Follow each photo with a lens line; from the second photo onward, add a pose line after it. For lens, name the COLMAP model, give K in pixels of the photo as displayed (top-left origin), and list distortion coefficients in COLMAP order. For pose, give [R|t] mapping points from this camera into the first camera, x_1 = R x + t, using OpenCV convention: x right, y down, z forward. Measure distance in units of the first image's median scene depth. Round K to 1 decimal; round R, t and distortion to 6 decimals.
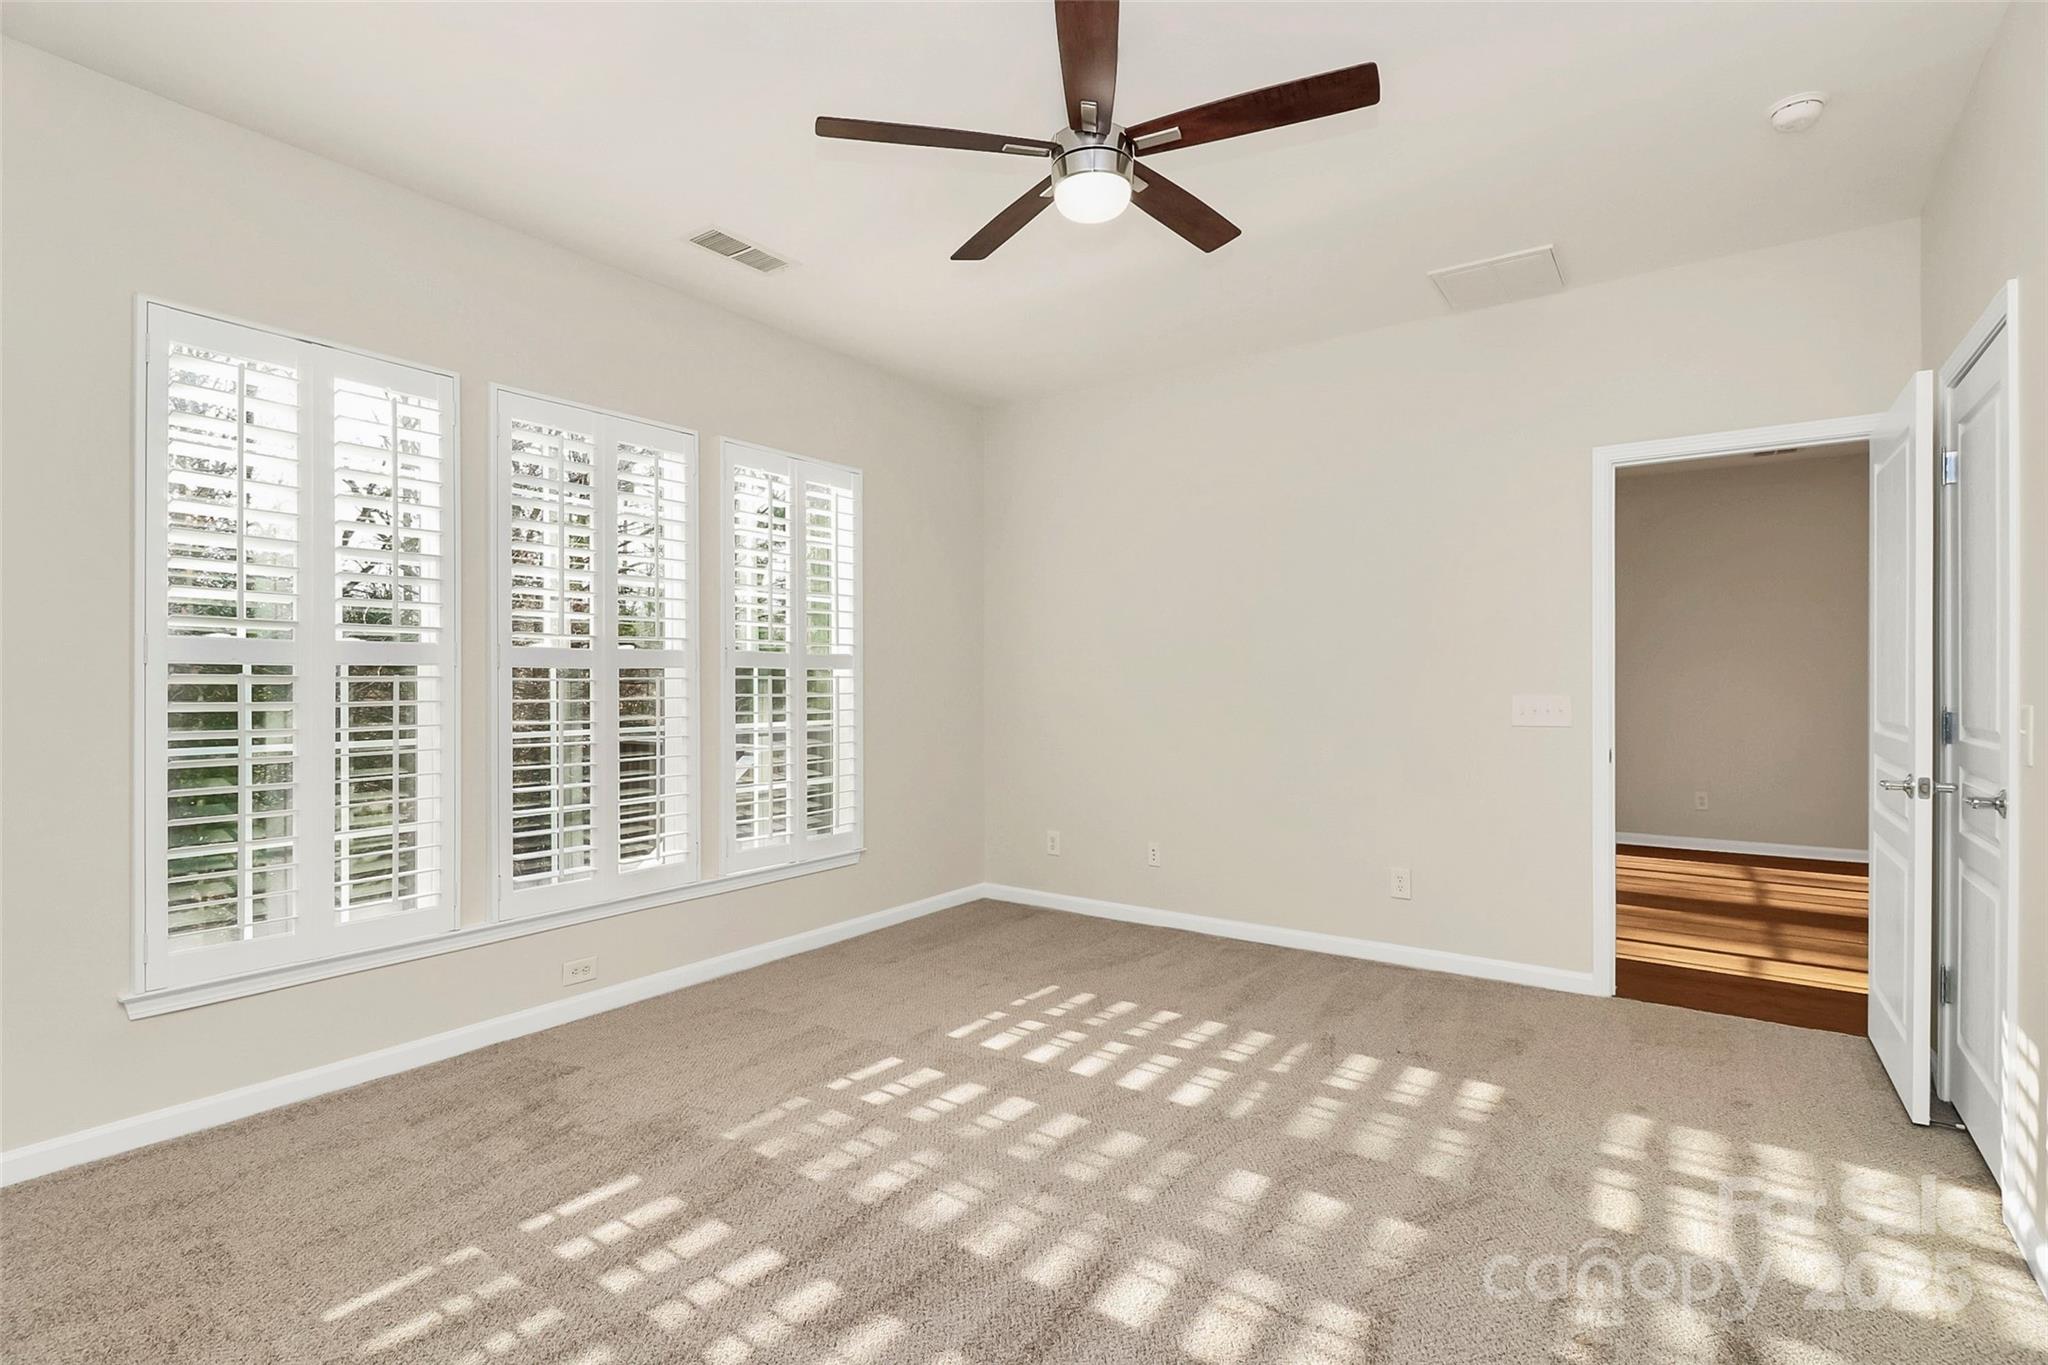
lens RADIAL K [[1040.1, 0, 1018.5], [0, 1040.1, 684.0], [0, 0, 1]] dist [0.005967, -0.000802]
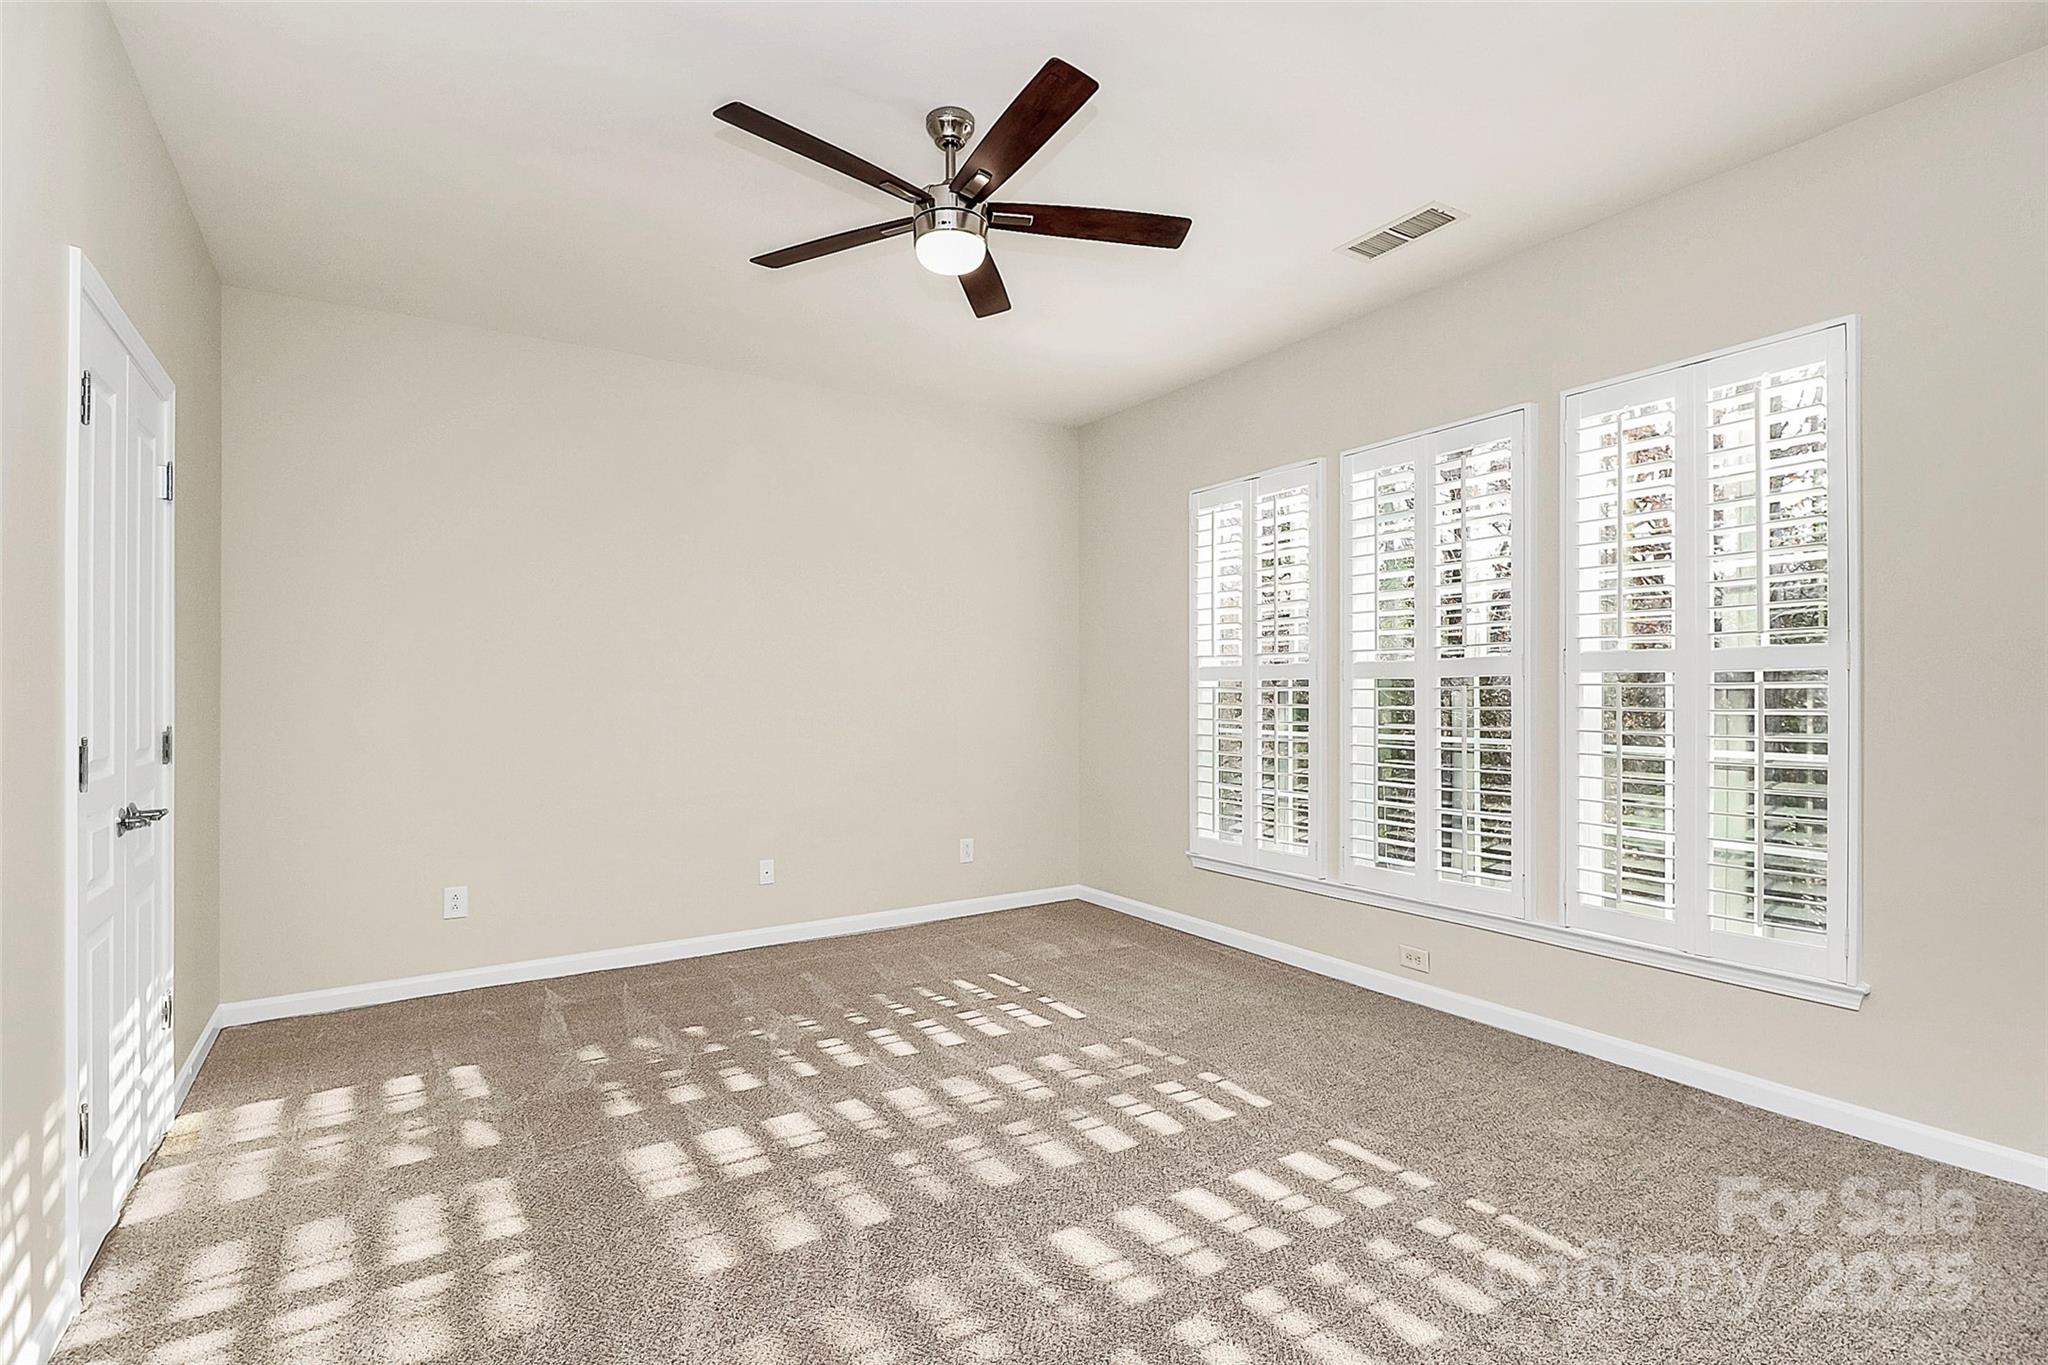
lens RADIAL K [[1040.1, 0, 1018.5], [0, 1040.1, 684.0], [0, 0, 1]] dist [0.005967, -0.000802]
pose [[-0.422655, -0.002876, -0.906286, 0.741575], [0.003932, 0.999980, -0.005007, -0.005584], [0.906282, -0.005679, -0.422635, 1.096704]]
